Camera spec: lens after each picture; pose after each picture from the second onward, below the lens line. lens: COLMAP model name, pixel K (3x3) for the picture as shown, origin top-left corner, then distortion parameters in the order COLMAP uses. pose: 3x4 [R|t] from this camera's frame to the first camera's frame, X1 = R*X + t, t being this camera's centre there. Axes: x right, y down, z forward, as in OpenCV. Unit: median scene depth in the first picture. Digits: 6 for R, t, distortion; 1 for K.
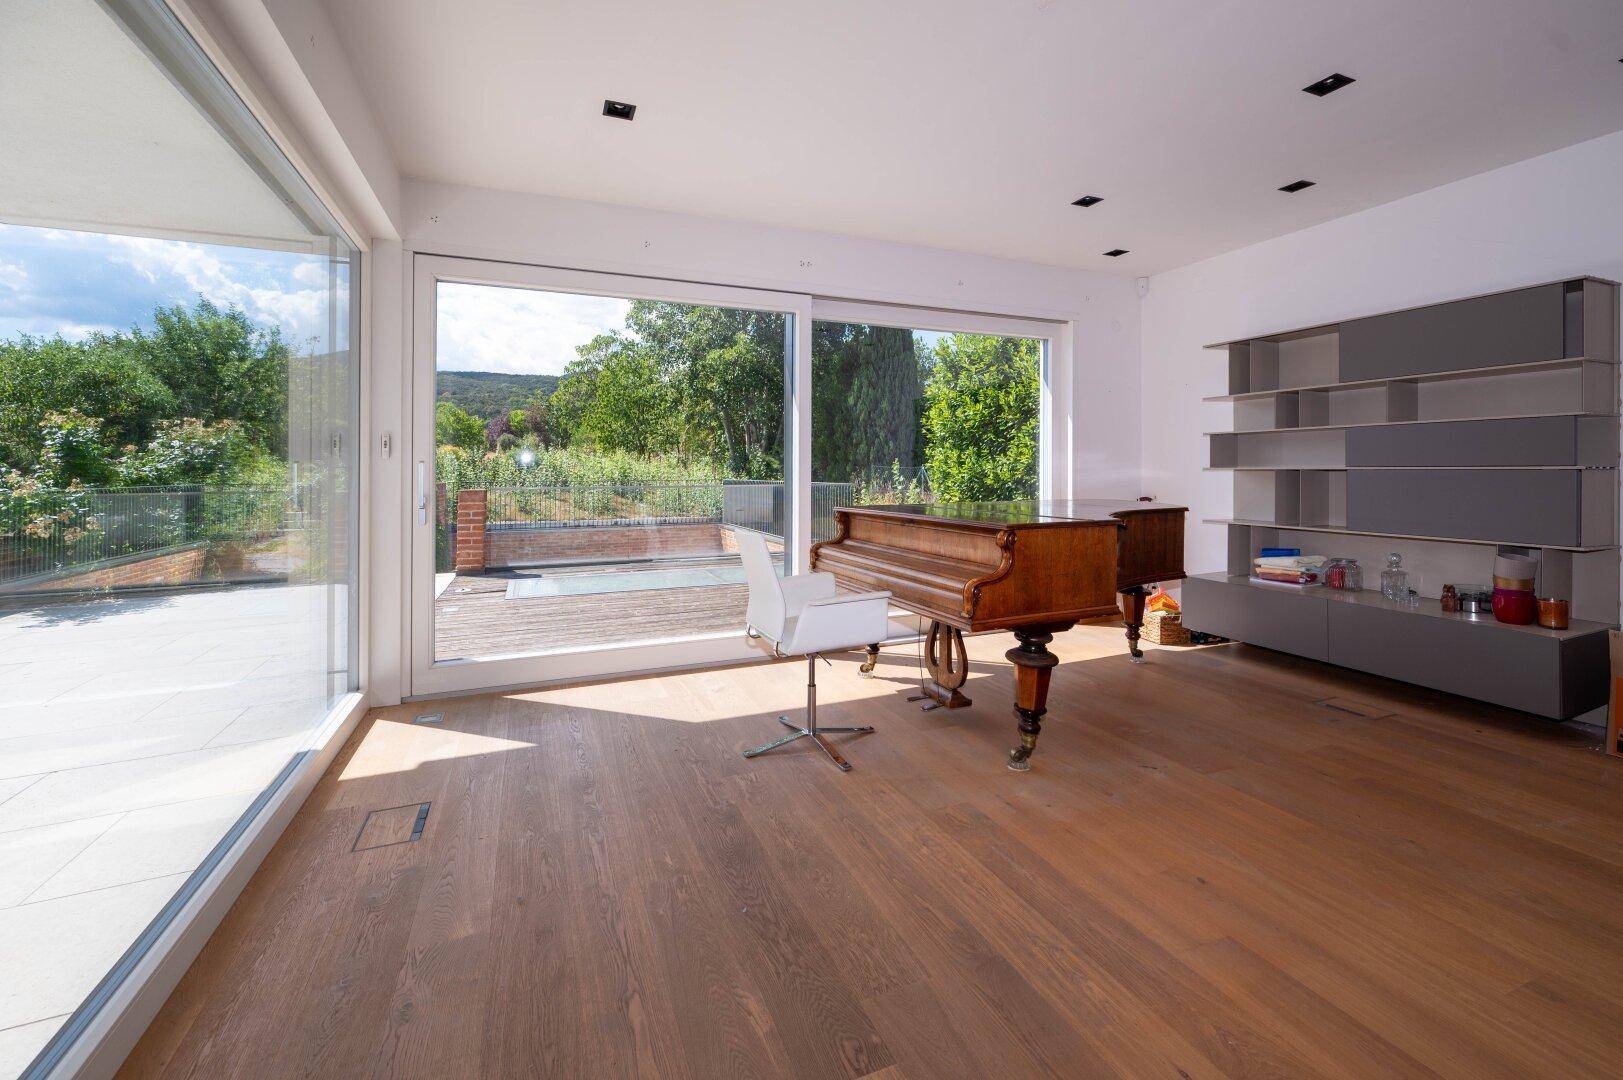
lens RADIAL K [[705.1, 0, 812.0], [0, 705.1, 472.5], [0, 0, 1]] dist [0.000222, 0.000198]
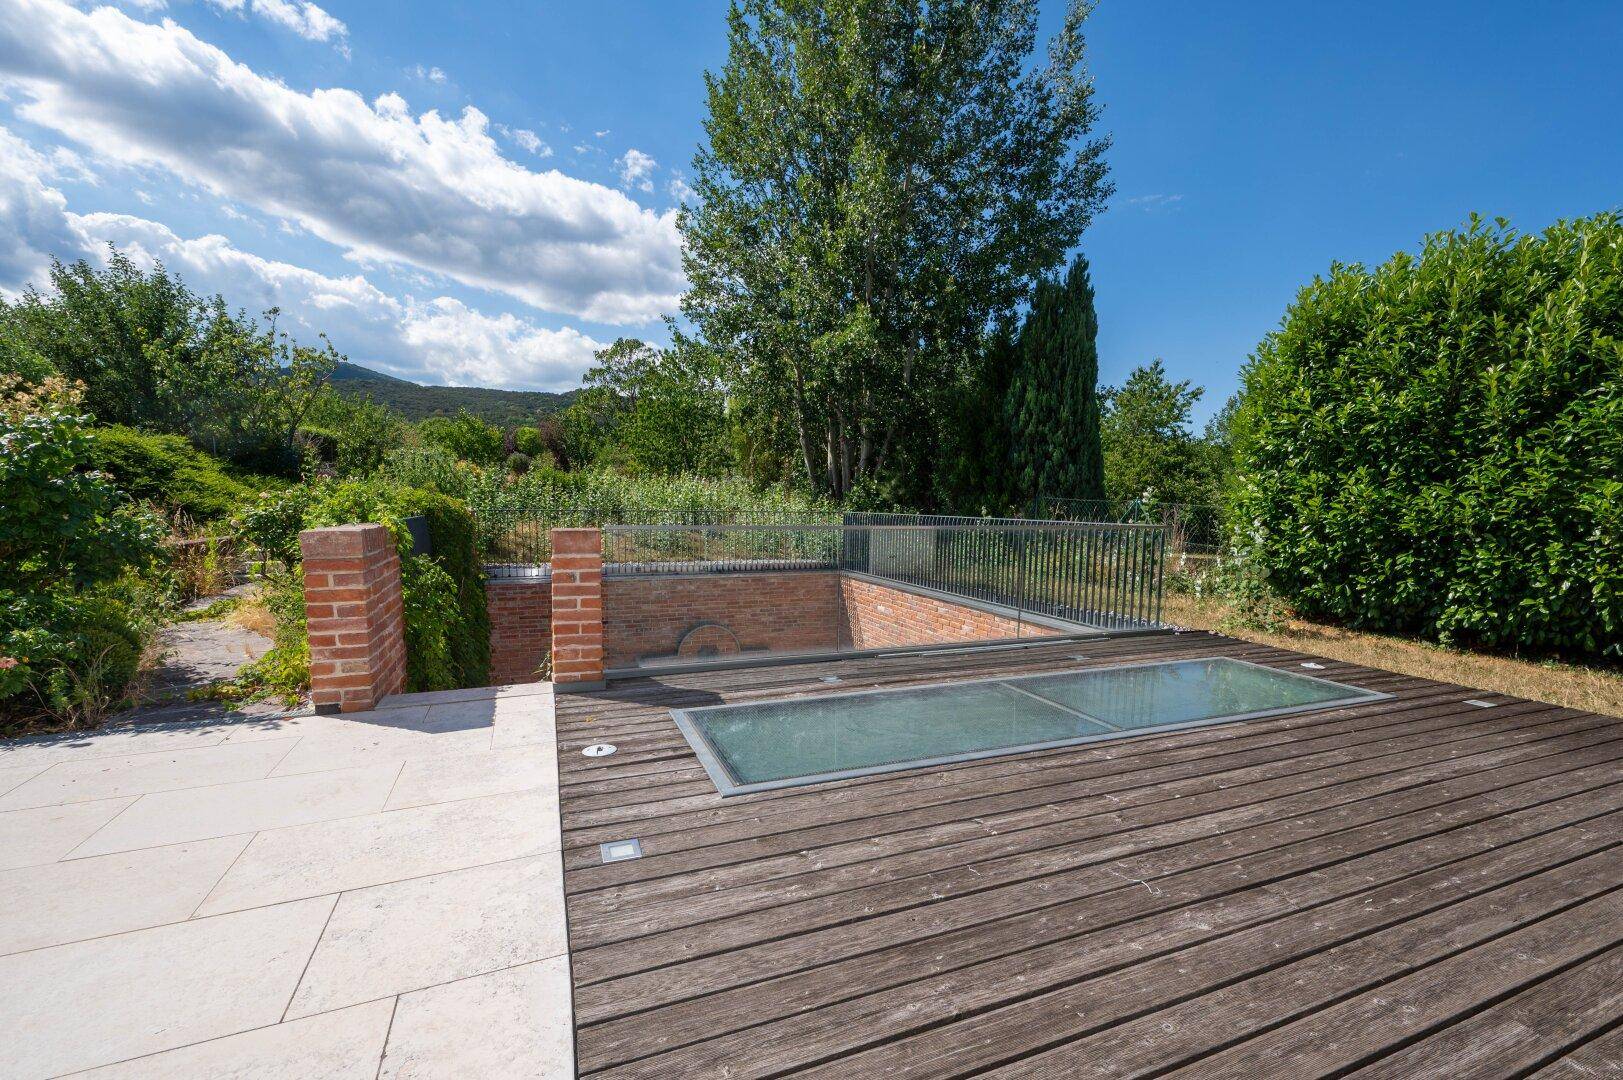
lens RADIAL K [[727.9, 0, 849.8], [0, 727.9, 612.7], [0, 0, 1]] dist [0.000495, -0.000288]
pose [[0.999543, 0.013328, 0.027129, -0.113648], [-0.017200, 0.988855, 0.147882, 0.001030], [-0.024856, -0.148281, 0.988633, 0.176810]]
